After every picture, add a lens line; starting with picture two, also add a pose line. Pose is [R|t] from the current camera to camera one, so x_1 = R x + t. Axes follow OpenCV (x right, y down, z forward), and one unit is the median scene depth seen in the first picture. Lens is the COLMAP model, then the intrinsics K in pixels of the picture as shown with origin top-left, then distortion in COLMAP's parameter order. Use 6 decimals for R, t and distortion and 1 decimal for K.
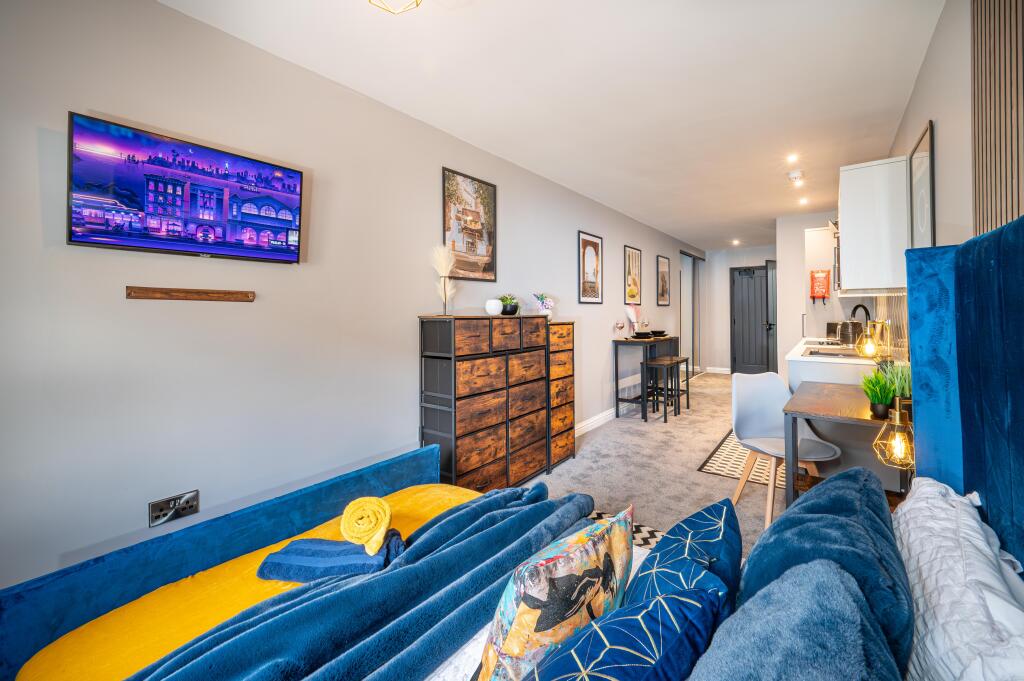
lens RADIAL K [[415.9, 0, 518.8], [0, 415.9, 317.1], [0, 0, 1]] dist [-0.000443, 0.000008]
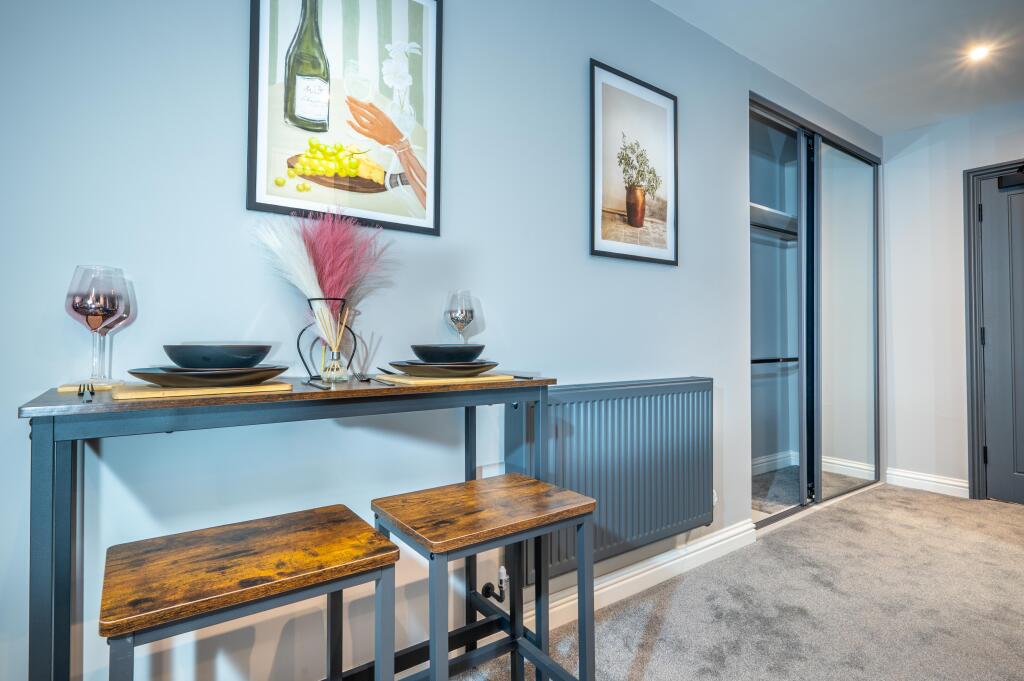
lens RADIAL K [[508.6, 0, 508.0], [0, 508.6, 332.8], [0, 0, 1]] dist [-0.002947, 0.000927]
pose [[0.954683, 0.002195, -0.297618, 0.495140], [-0.008703, 0.999751, -0.020545, 0.036217], [0.297499, 0.022204, 0.954464, 0.896928]]
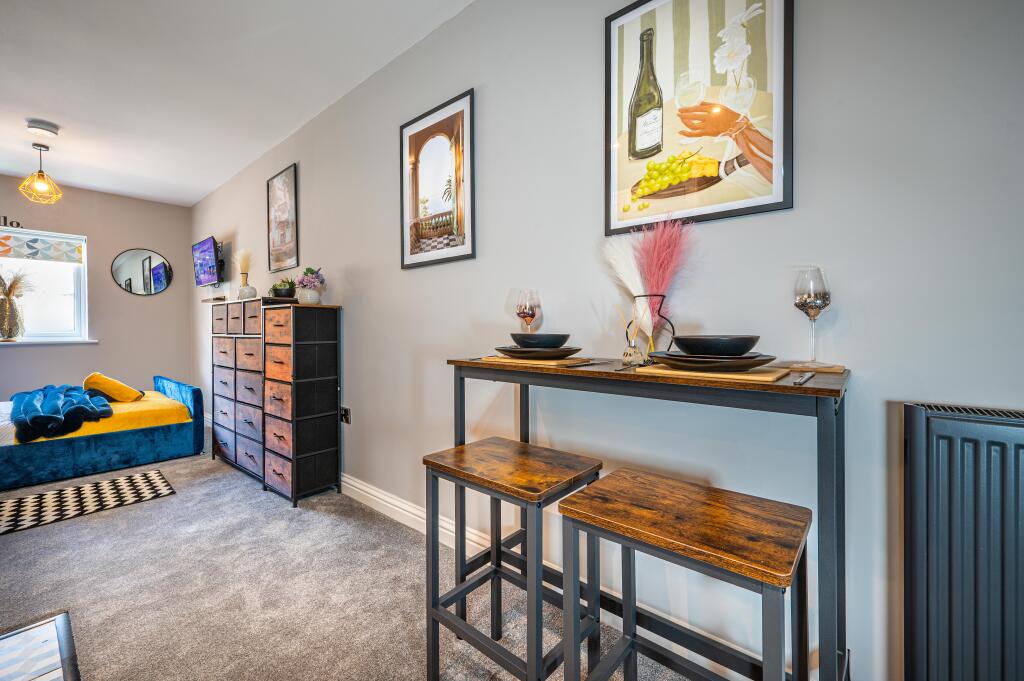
lens RADIAL K [[415.9, 0, 512.8], [0, 415.9, 335.3], [0, 0, 1]] dist [-0.000443, 0.000008]
pose [[-0.047826, 0.017310, -0.998706, 0.593087], [-0.011238, 0.999777, 0.017867, 0.034647], [0.998792, 0.012078, -0.047620, 1.058220]]
